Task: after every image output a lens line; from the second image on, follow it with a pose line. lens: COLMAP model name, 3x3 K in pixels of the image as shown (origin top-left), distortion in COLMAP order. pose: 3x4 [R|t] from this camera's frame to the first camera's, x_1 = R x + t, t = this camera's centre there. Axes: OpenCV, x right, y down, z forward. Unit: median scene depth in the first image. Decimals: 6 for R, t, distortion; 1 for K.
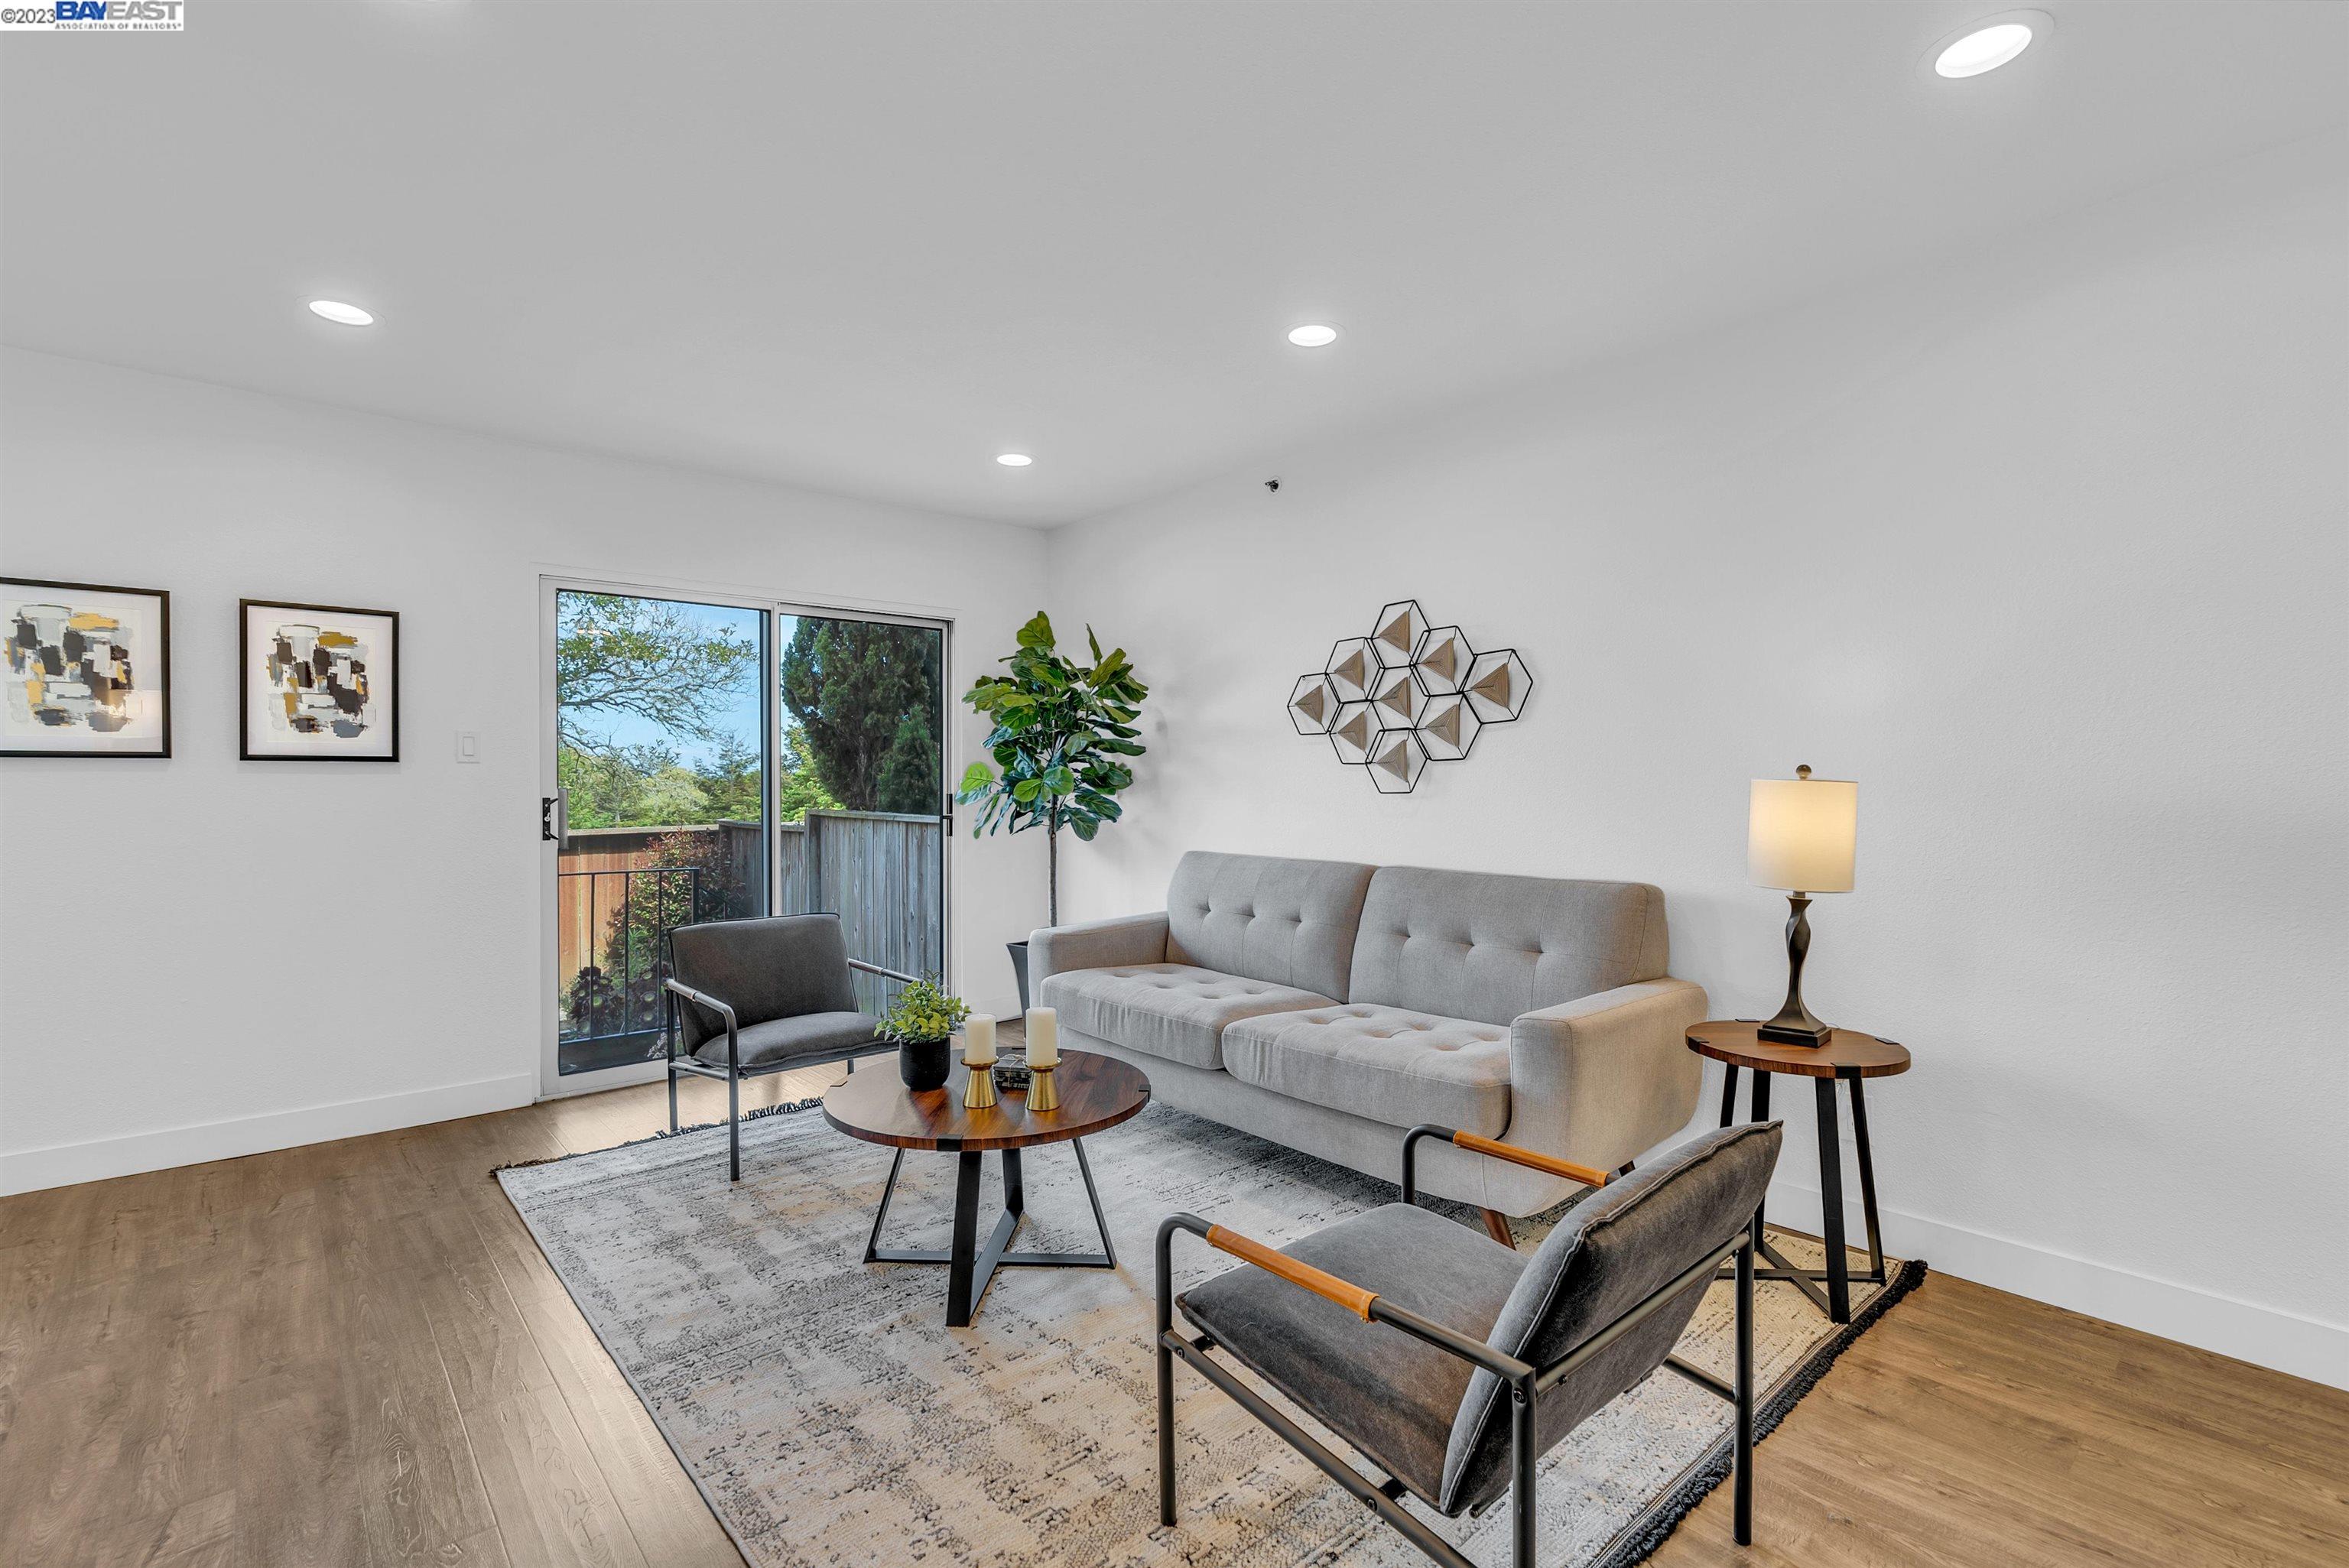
lens RADIAL K [[1064.9, 0, 1175.7], [0, 1064.9, 787.9], [0, 0, 1]] dist [-0.010001, 0.004983]
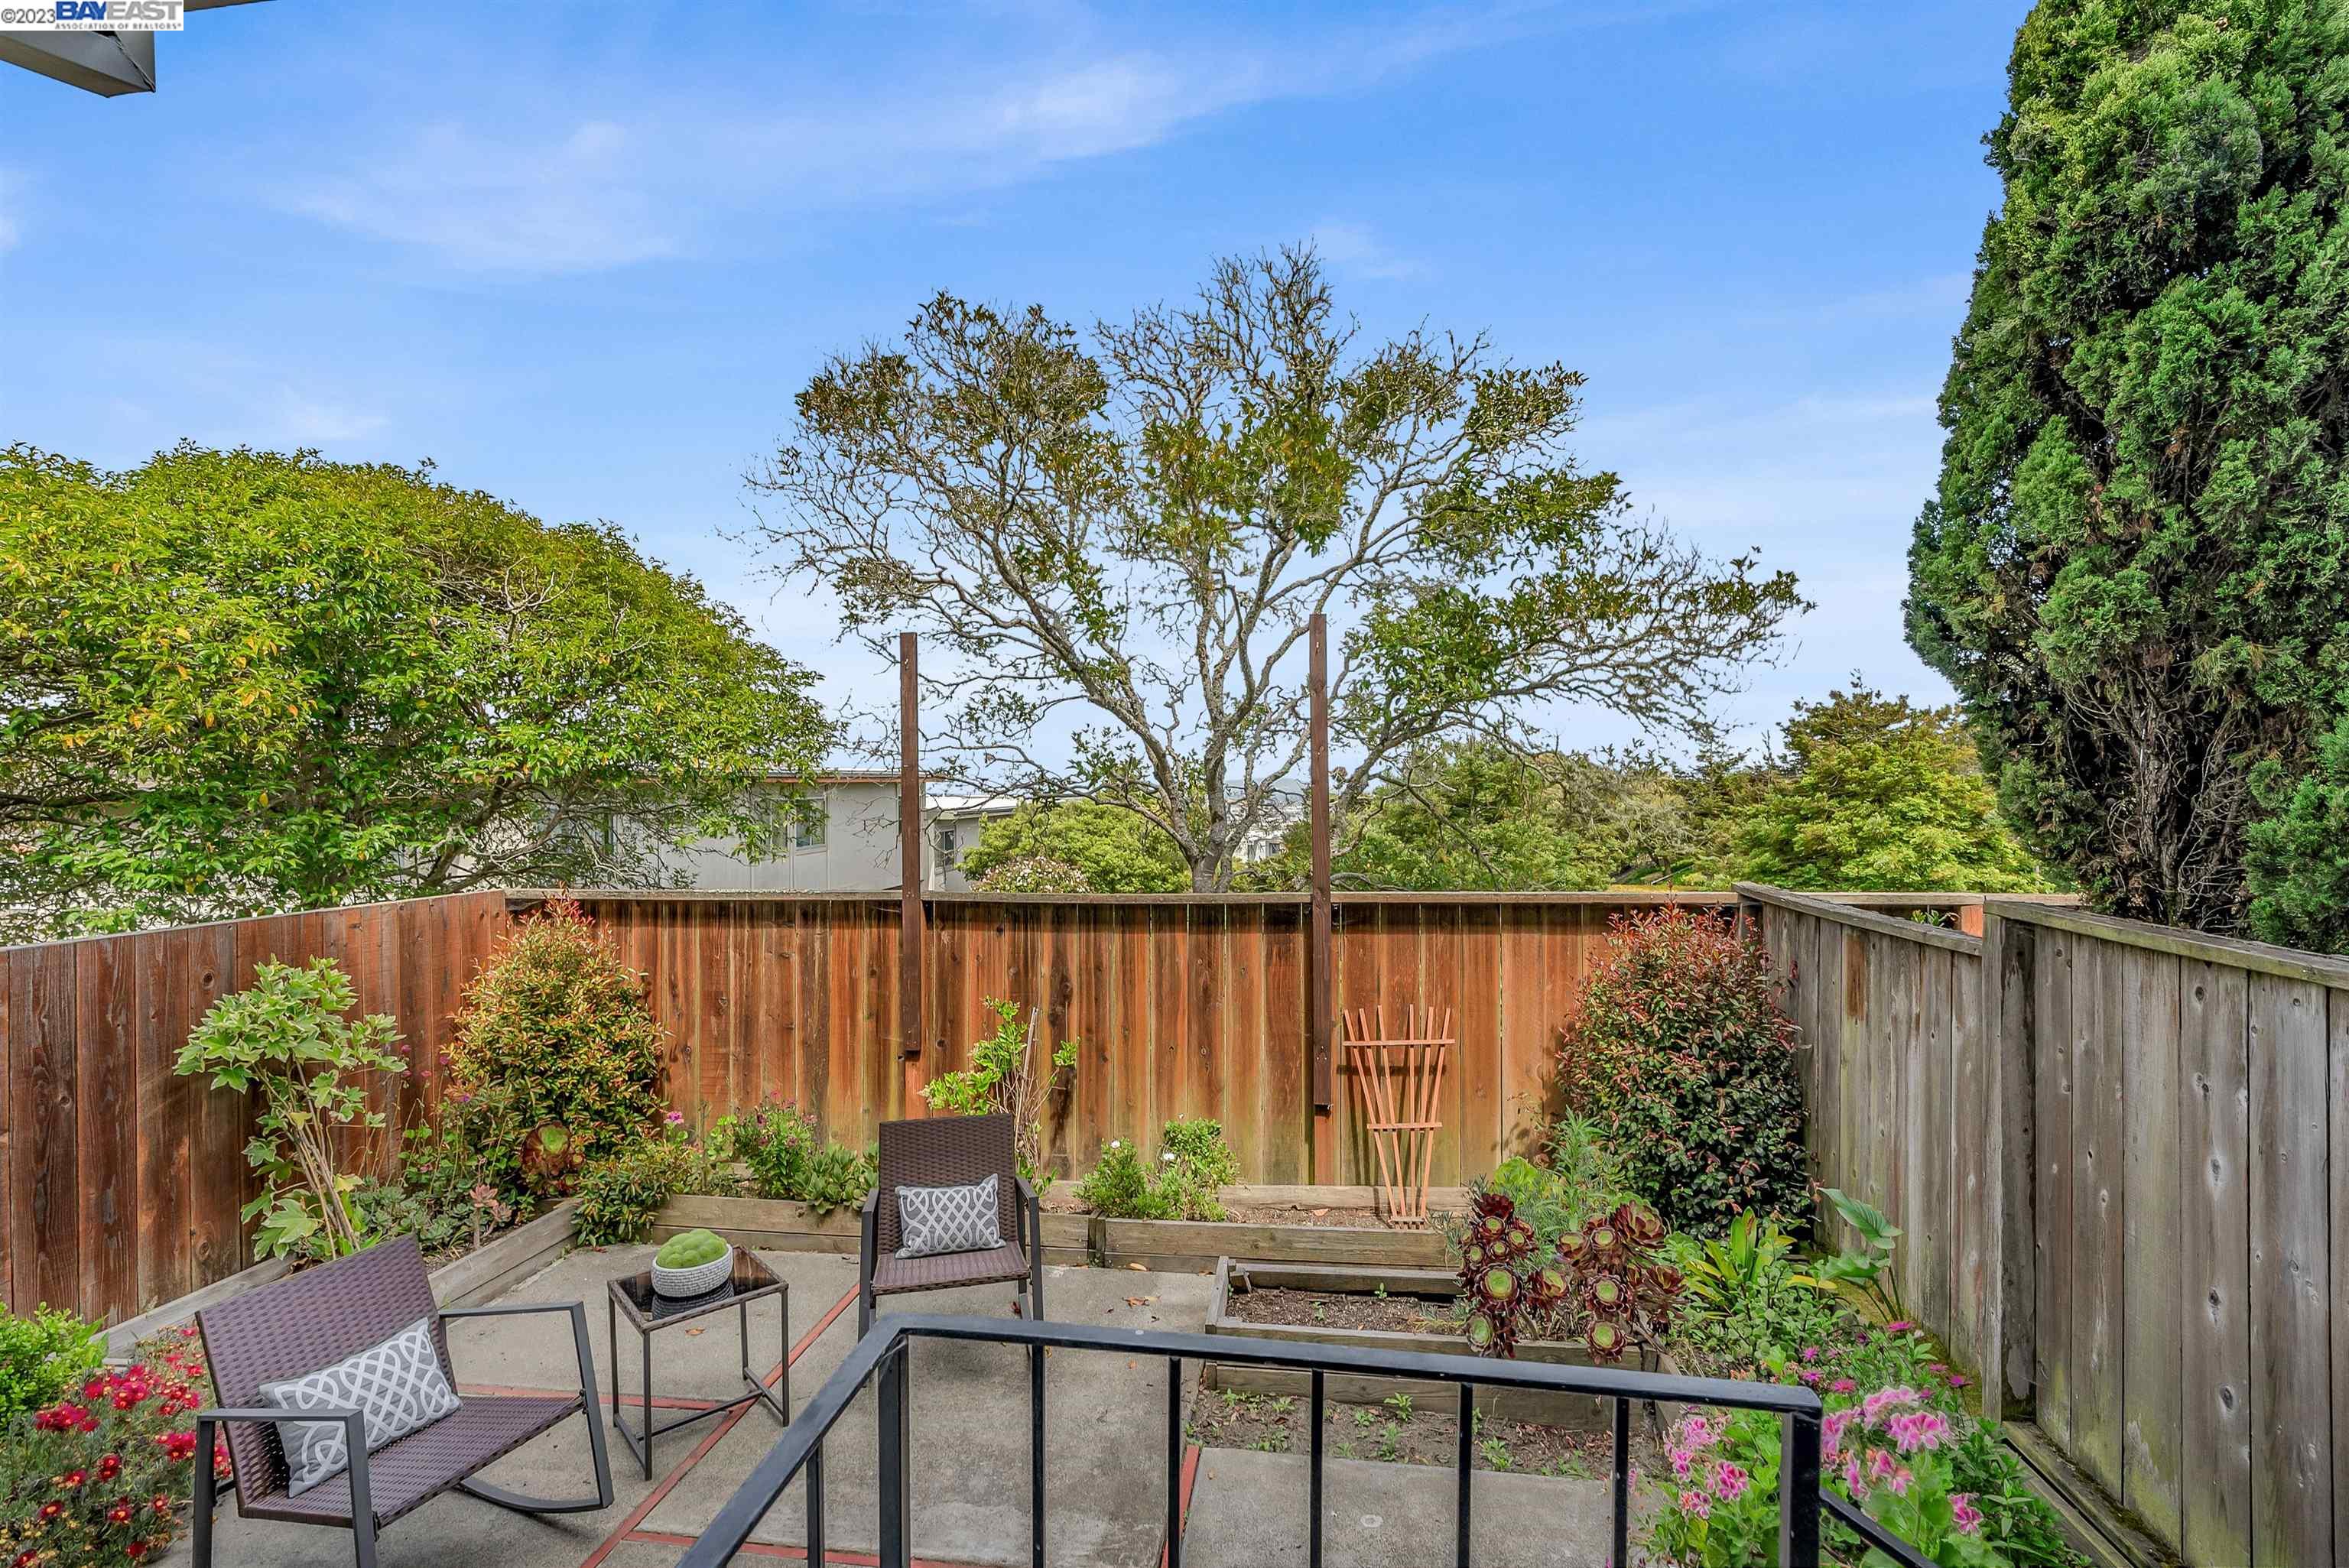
lens RADIAL K [[1068.0, 0, 1181.4], [0, 1068.0, 784.1], [0, 0, 1]] dist [-0.010428, 0.003392]
pose [[0.656582, -0.002298, -0.754251, -0.551526], [-0.001637, 0.999989, -0.004472, -0.048859], [0.754253, 0.004171, 0.656571, 1.148900]]
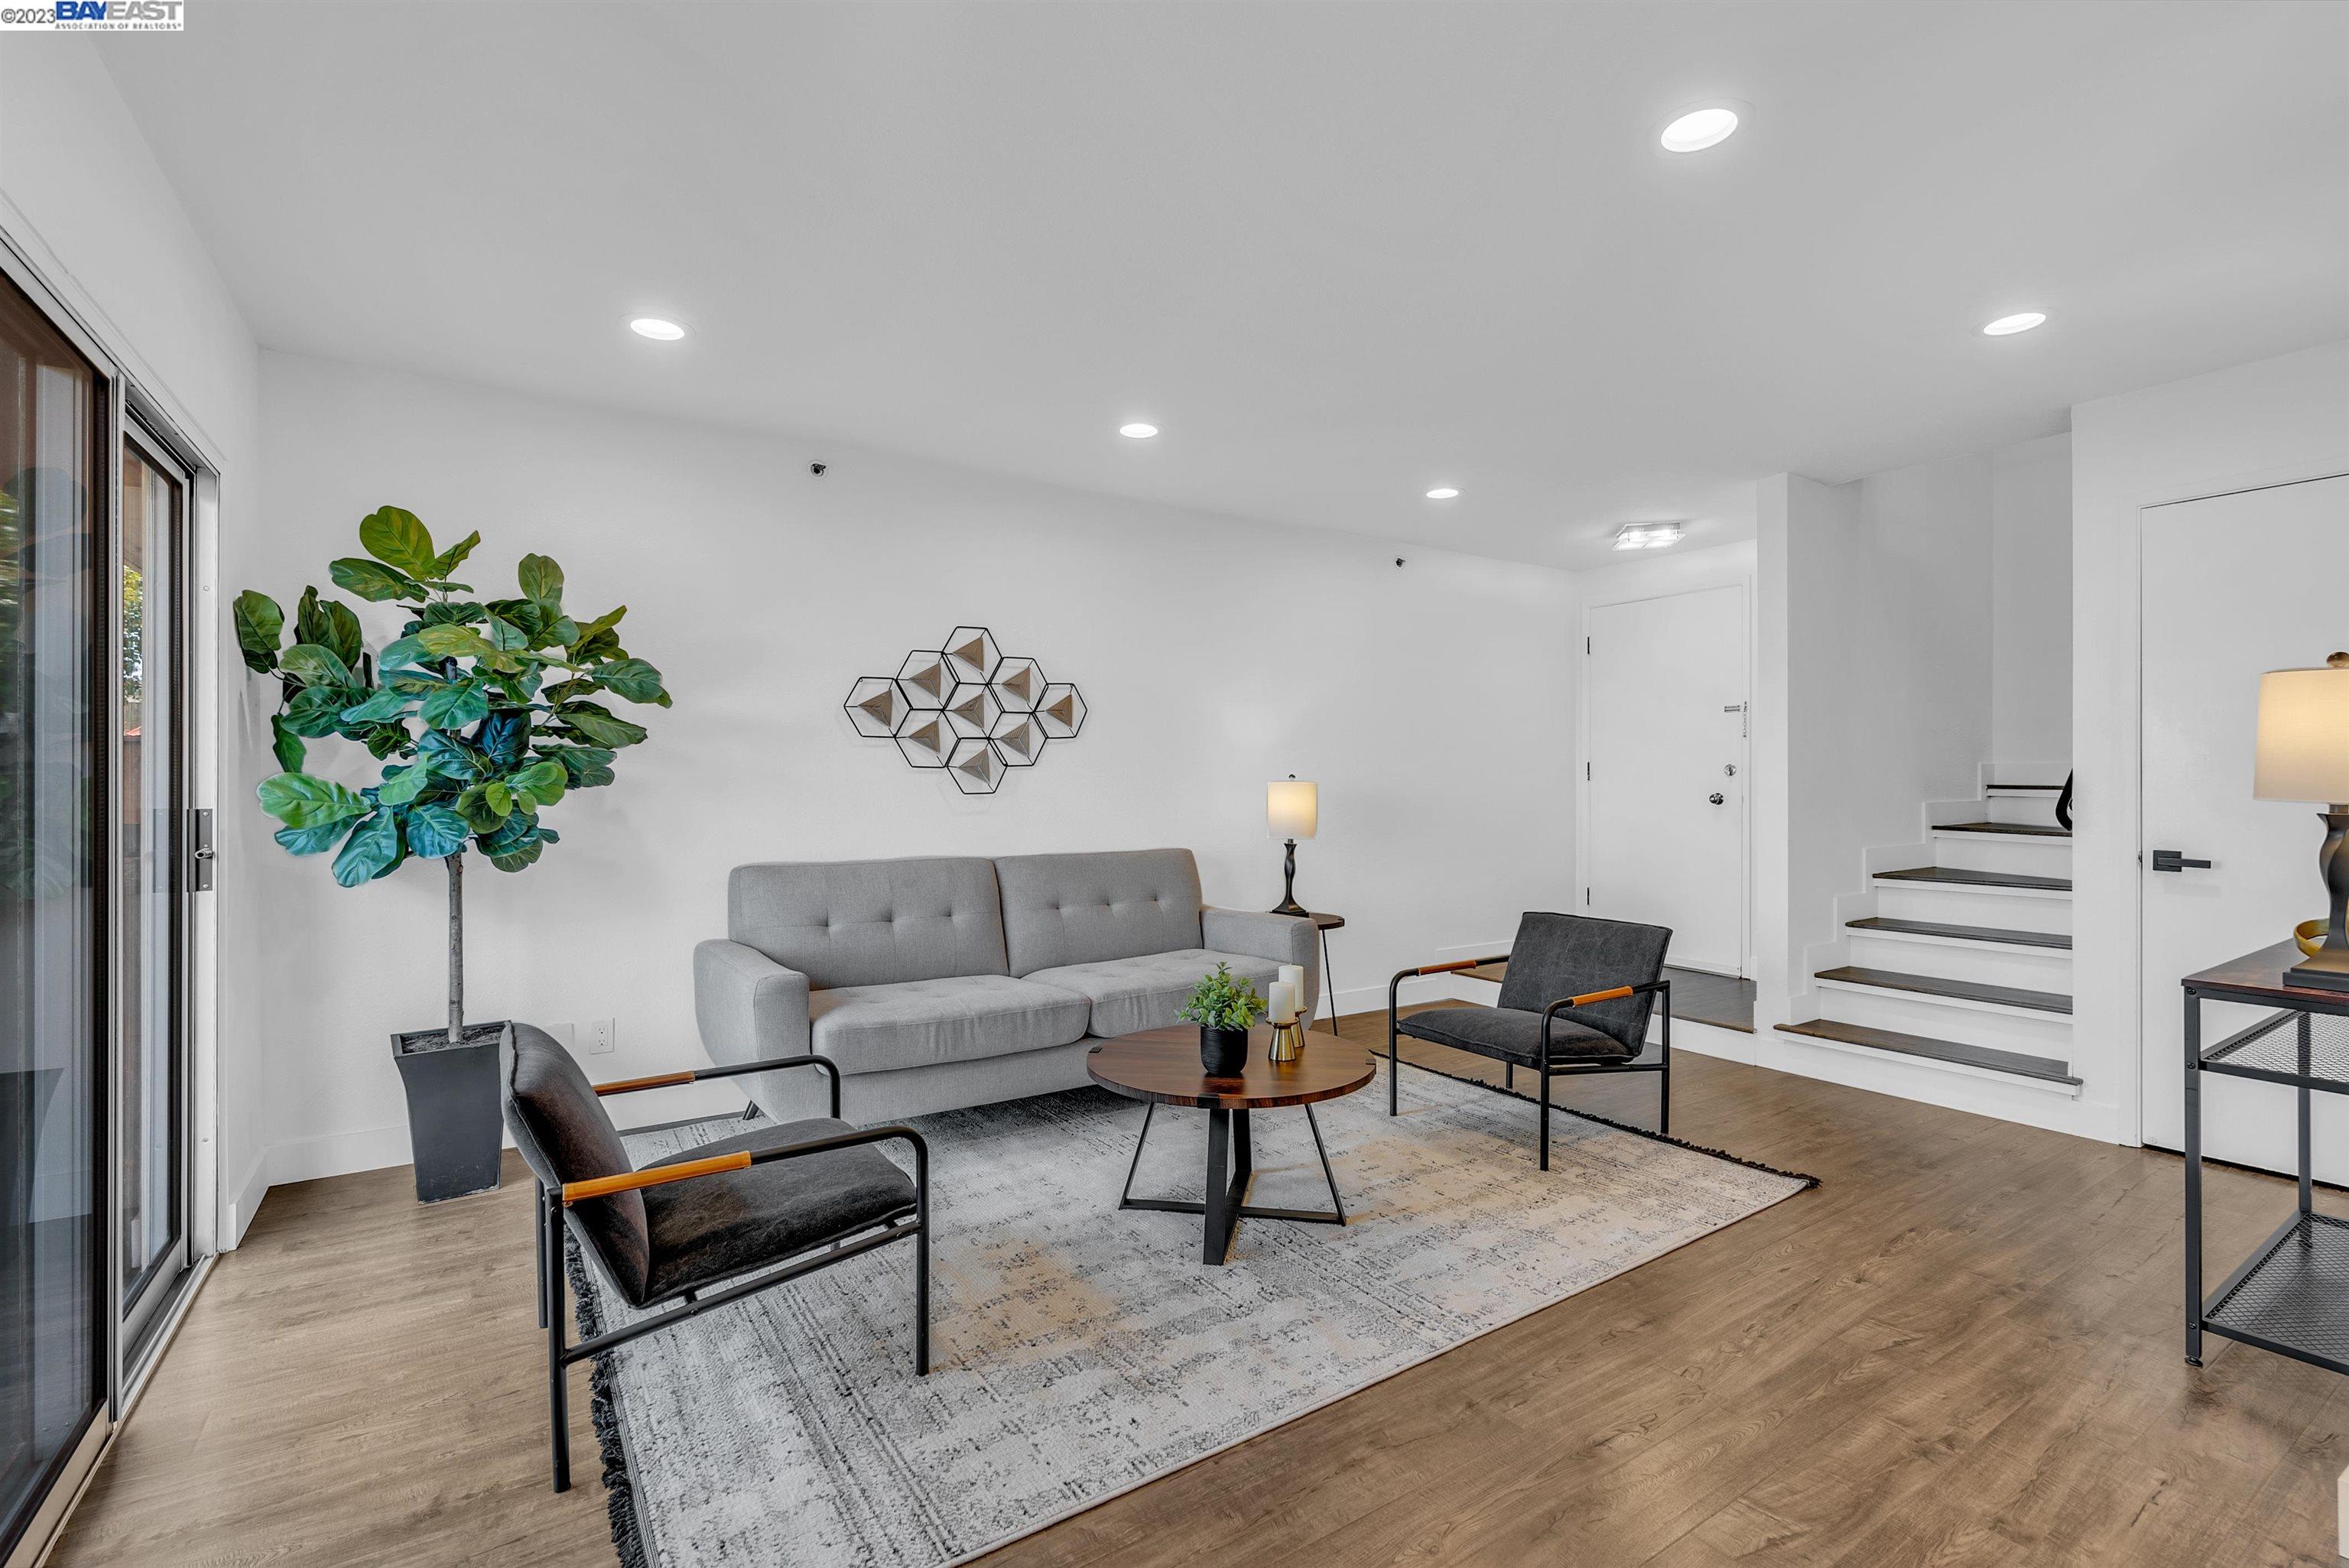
lens RADIAL K [[1064.9, 0, 1175.7], [0, 1064.9, 787.9], [0, 0, 1]] dist [-0.010001, 0.004983]
pose [[0.129793, -0.002512, 0.991538, -0.931581], [0.009572, 0.999953, 0.001281, -0.001259], [-0.991495, 0.009325, 0.129811, 0.659096]]
